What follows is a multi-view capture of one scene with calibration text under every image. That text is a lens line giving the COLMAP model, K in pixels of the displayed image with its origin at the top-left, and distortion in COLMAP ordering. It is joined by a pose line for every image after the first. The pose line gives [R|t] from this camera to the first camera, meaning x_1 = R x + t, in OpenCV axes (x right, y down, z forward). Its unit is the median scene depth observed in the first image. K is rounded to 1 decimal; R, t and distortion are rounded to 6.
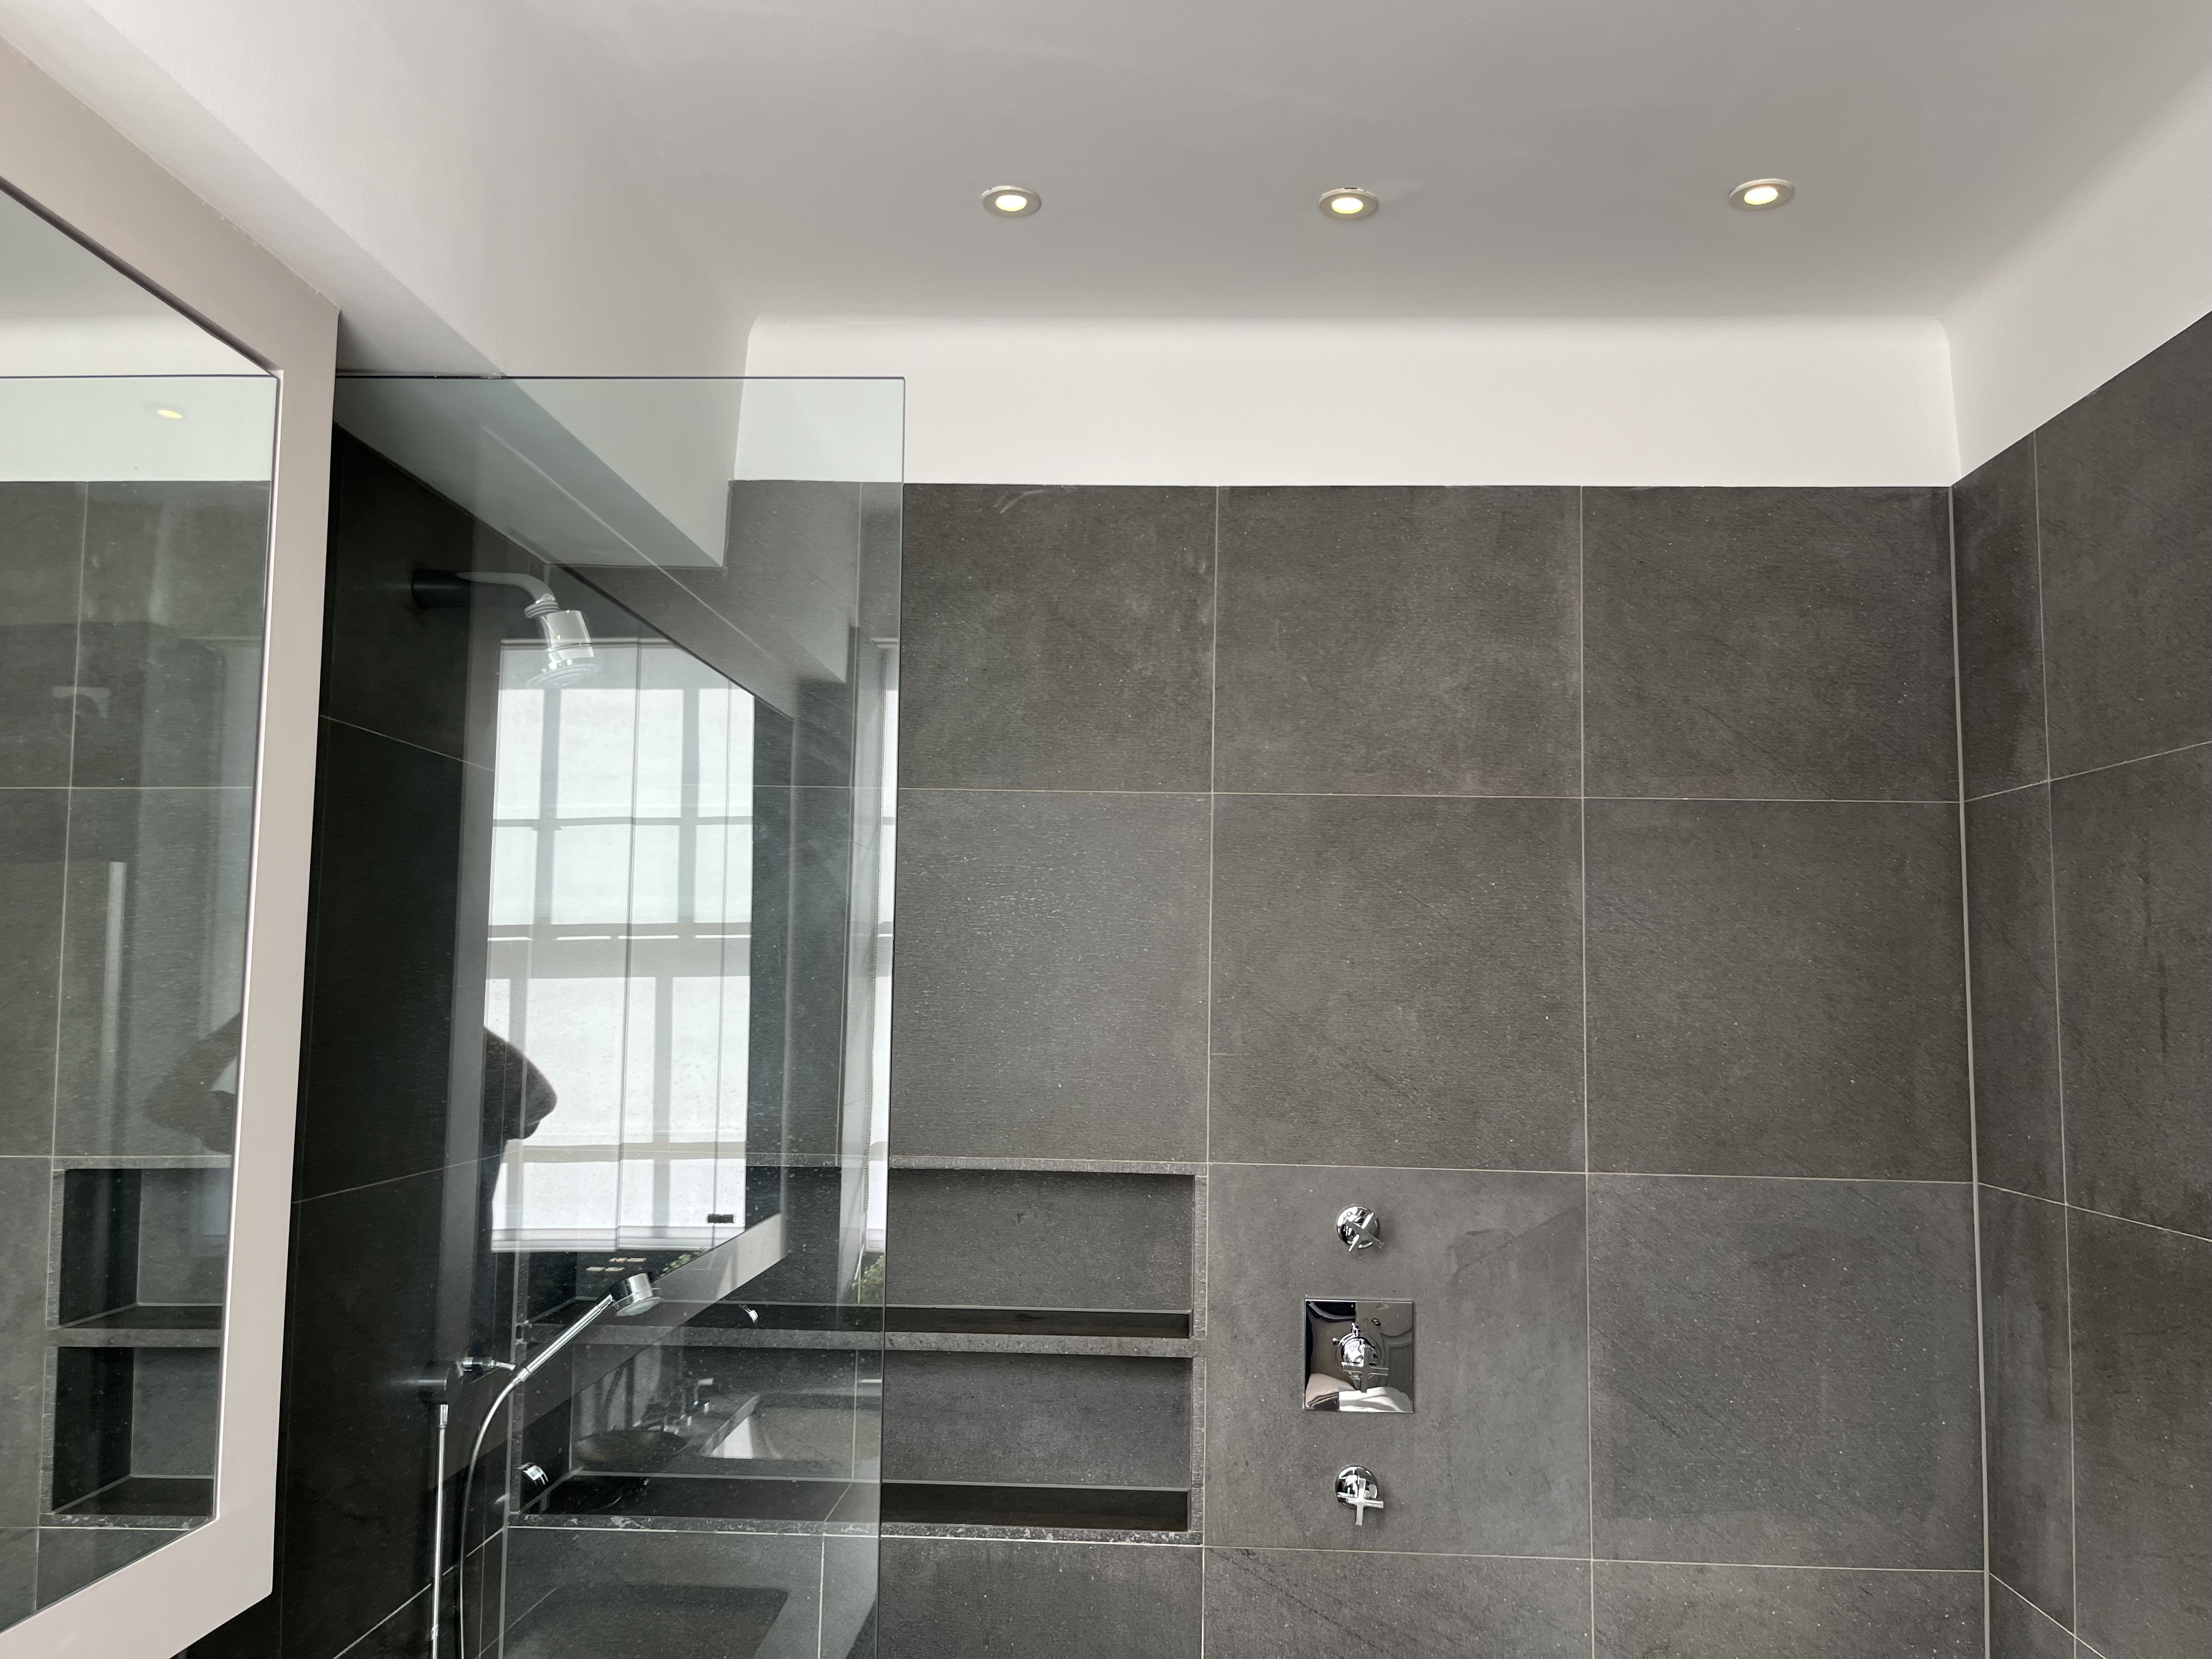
lens RADIAL K [[1692.2, 0, 1106.0], [0, 1692.2, 829.5], [0, 0, 1]] dist [0.075787, -0.091676]
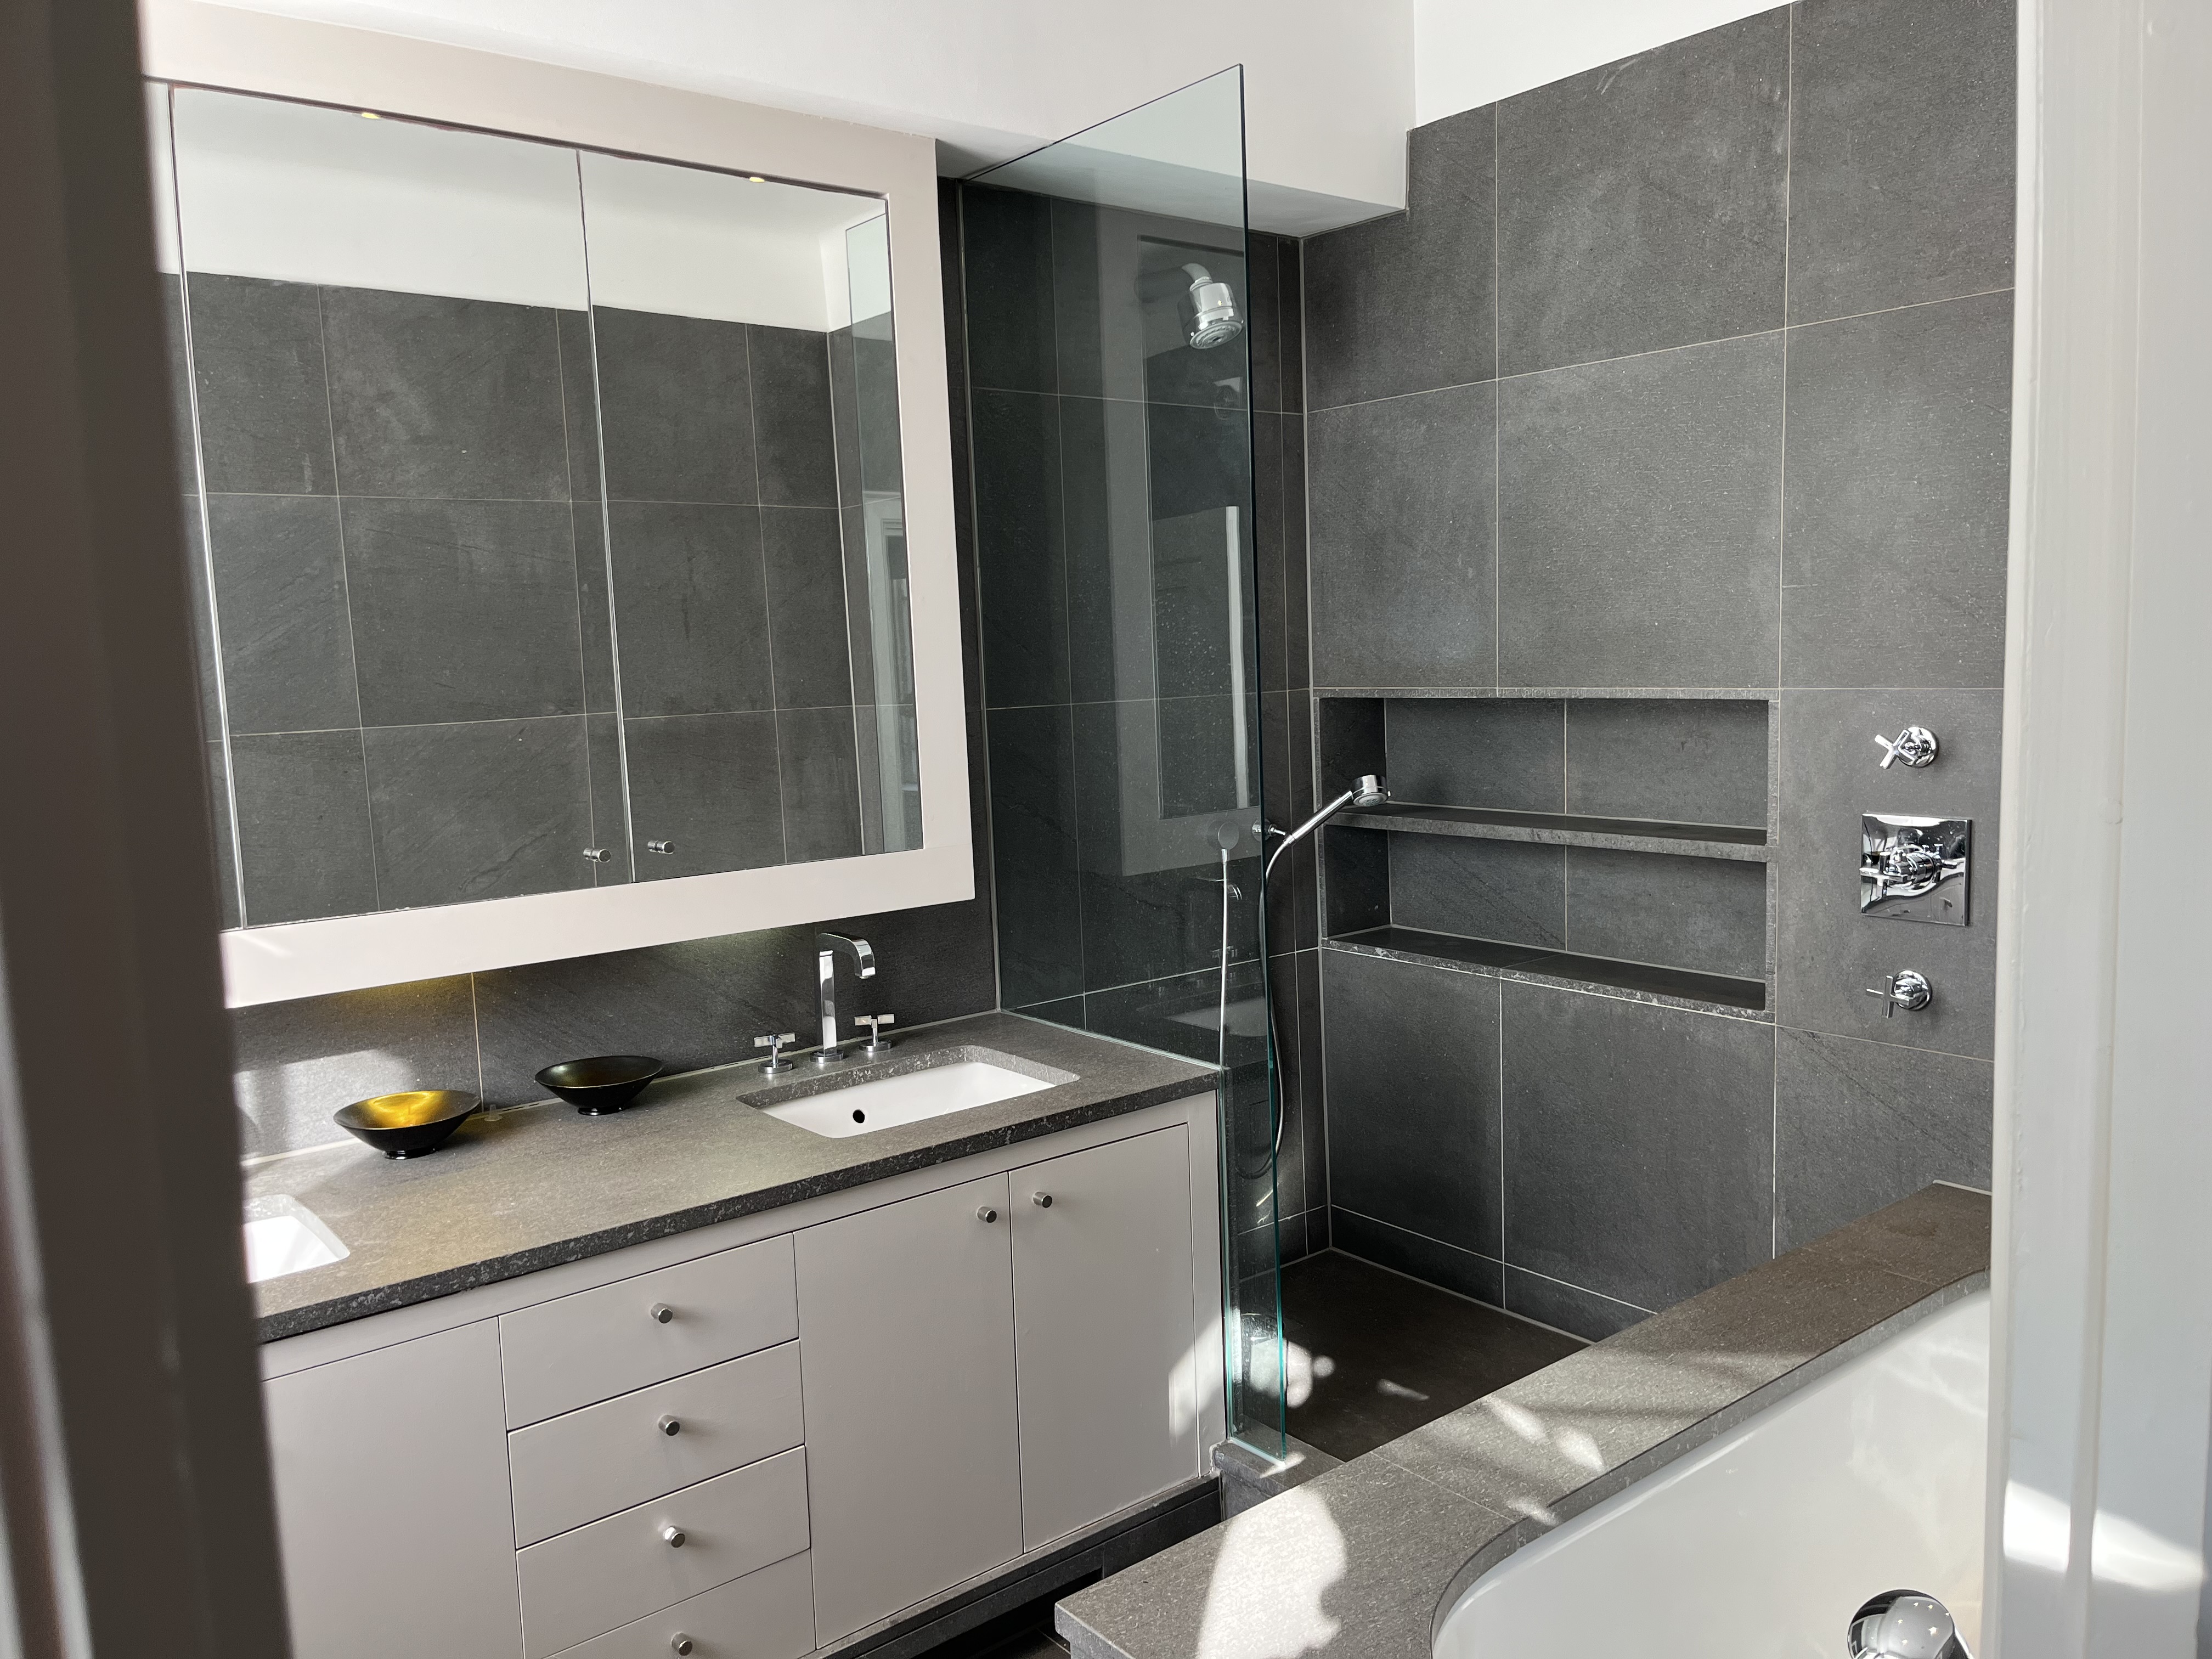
lens RADIAL K [[1692.2, 0, 1106.0], [0, 1692.2, 829.5], [0, 0, 1]] dist [0.075787, -0.091676]
pose [[0.652352, 0.045606, -0.756542, 0.593251], [0.117310, 0.980083, 0.160235, 0.060967], [0.748782, -0.193280, 0.634010, -0.013042]]
